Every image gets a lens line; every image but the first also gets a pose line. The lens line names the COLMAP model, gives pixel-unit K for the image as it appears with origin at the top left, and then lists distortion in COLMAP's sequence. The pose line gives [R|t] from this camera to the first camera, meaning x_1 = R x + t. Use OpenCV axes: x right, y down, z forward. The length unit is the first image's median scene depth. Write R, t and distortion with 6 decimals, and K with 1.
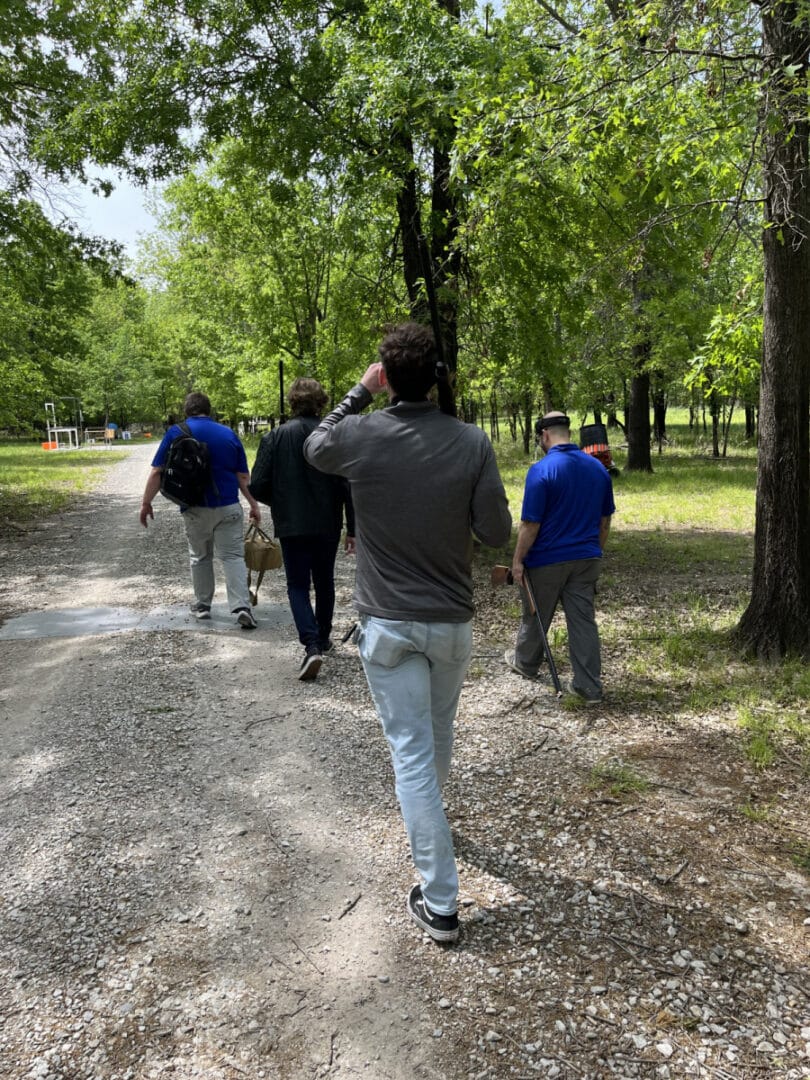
lens RADIAL K [[816.9, 0, 403.4], [0, 816.9, 544.1], [0, 0, 1]] dist [0.004059, -0.000217]
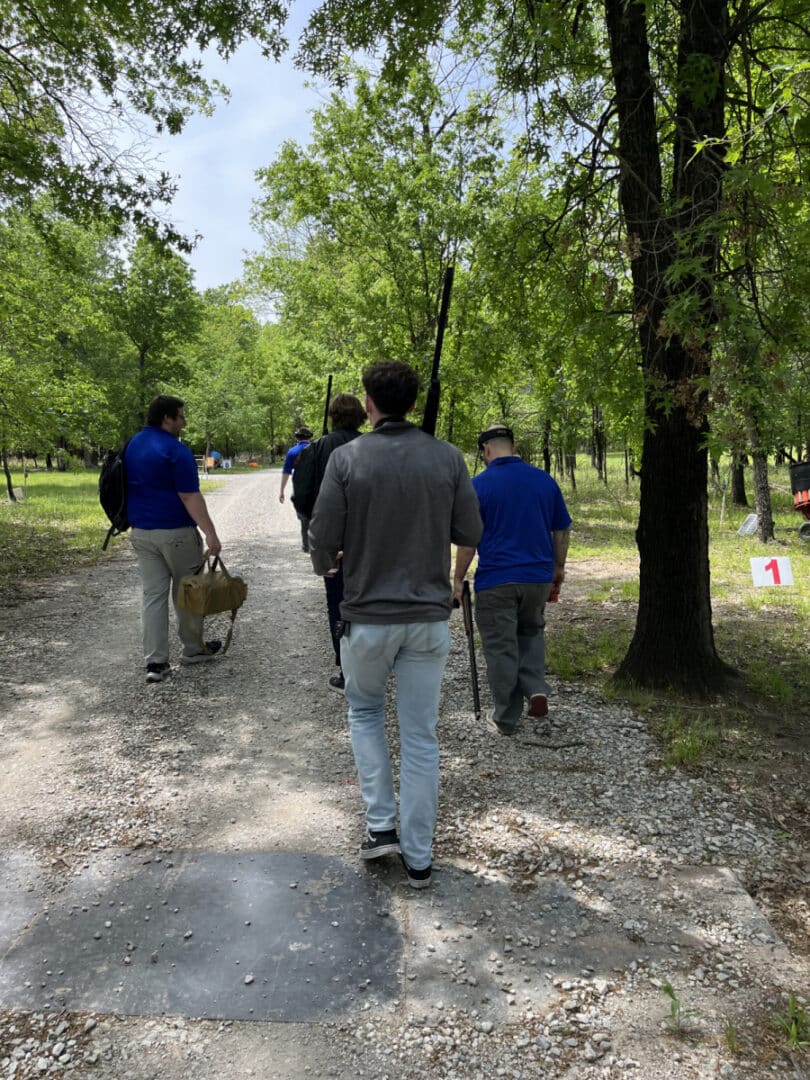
lens RADIAL K [[816.9, 0, 403.4], [0, 816.9, 544.1], [0, 0, 1]] dist [0.004059, -0.000217]
pose [[0.991941, 0.037230, -0.121109, -0.018358], [-0.042158, 0.998373, -0.038392, -0.016154], [0.119482, 0.043188, 0.991897, 0.113553]]
